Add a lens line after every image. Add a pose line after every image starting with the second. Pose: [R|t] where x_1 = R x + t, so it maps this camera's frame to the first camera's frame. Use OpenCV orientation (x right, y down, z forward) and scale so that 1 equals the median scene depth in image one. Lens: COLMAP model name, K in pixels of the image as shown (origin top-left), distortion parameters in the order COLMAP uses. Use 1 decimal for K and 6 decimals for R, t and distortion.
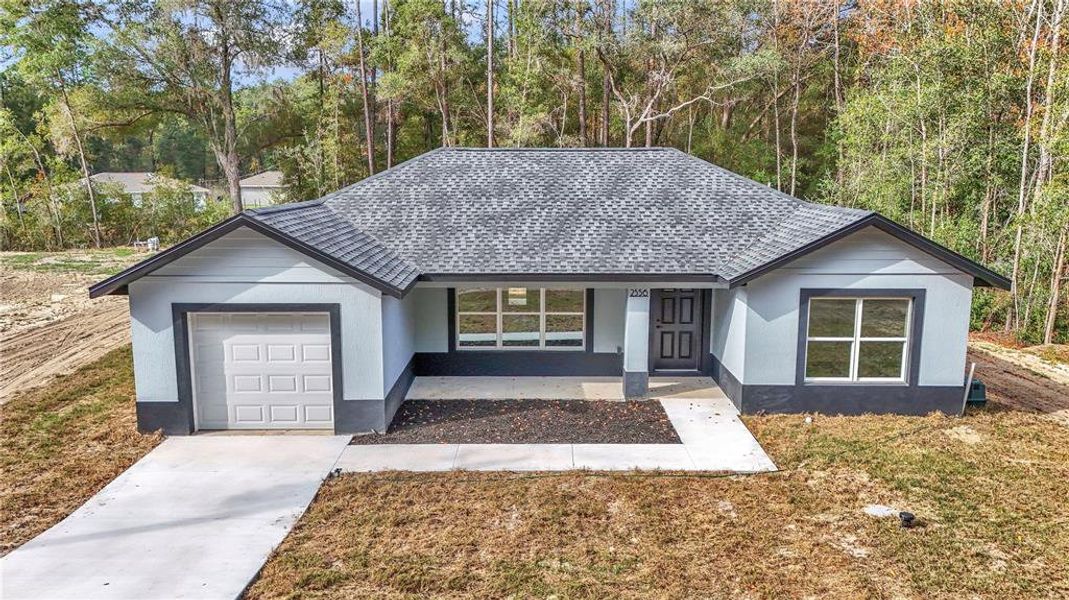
lens RADIAL K [[817.1, 0, 535.2], [0, 817.1, 296.7], [0, 0, 1]] dist [0.040625, -0.008769]
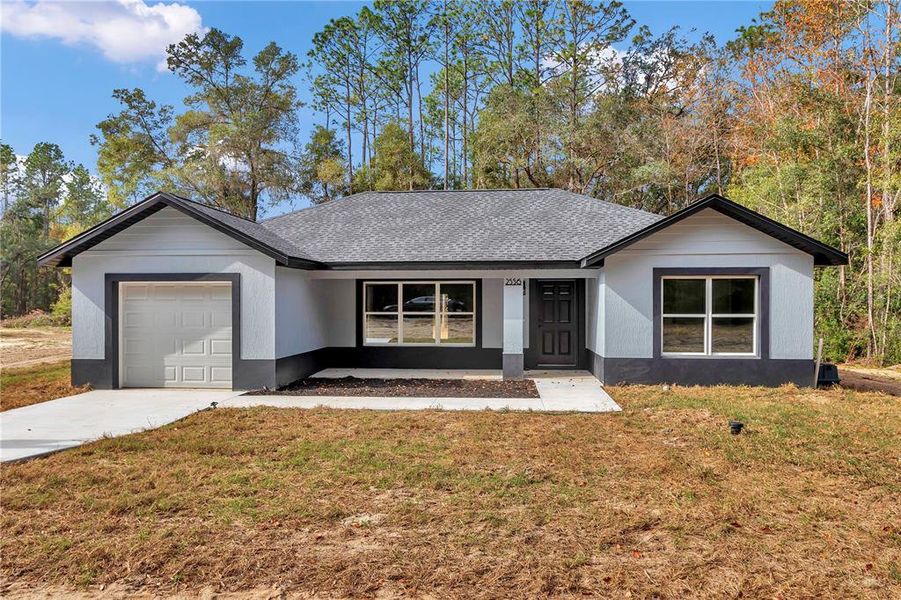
lens RADIAL K [[629.0, 0, 450.5], [0, 629.0, 300.0], [0, 0, 1]] dist [-0.007109, -0.000883]
pose [[0.995691, -0.001744, -0.092715, 0.130743], [-0.013767, 0.985963, -0.166398, 0.178570], [0.091703, 0.166958, 0.981690, 0.152641]]
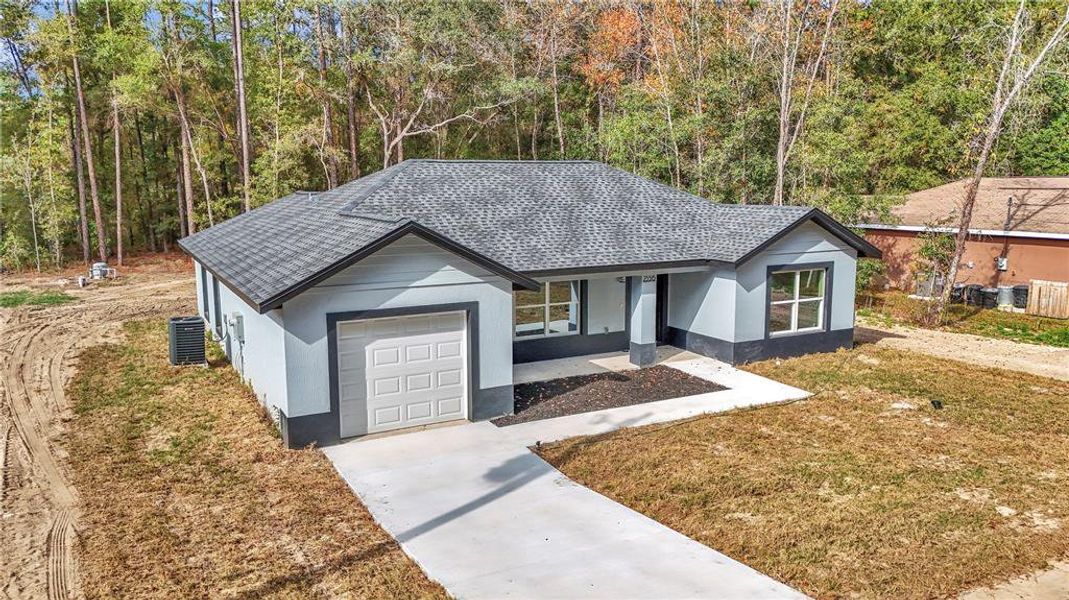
lens RADIAL K [[817.1, 0, 535.2], [0, 817.1, 296.7], [0, 0, 1]] dist [0.040625, -0.008769]
pose [[0.879323, -0.073277, 0.470555, -0.647694], [0.080536, 0.996740, 0.004720, 0.003165], [-0.469367, 0.033747, 0.882358, -0.001722]]
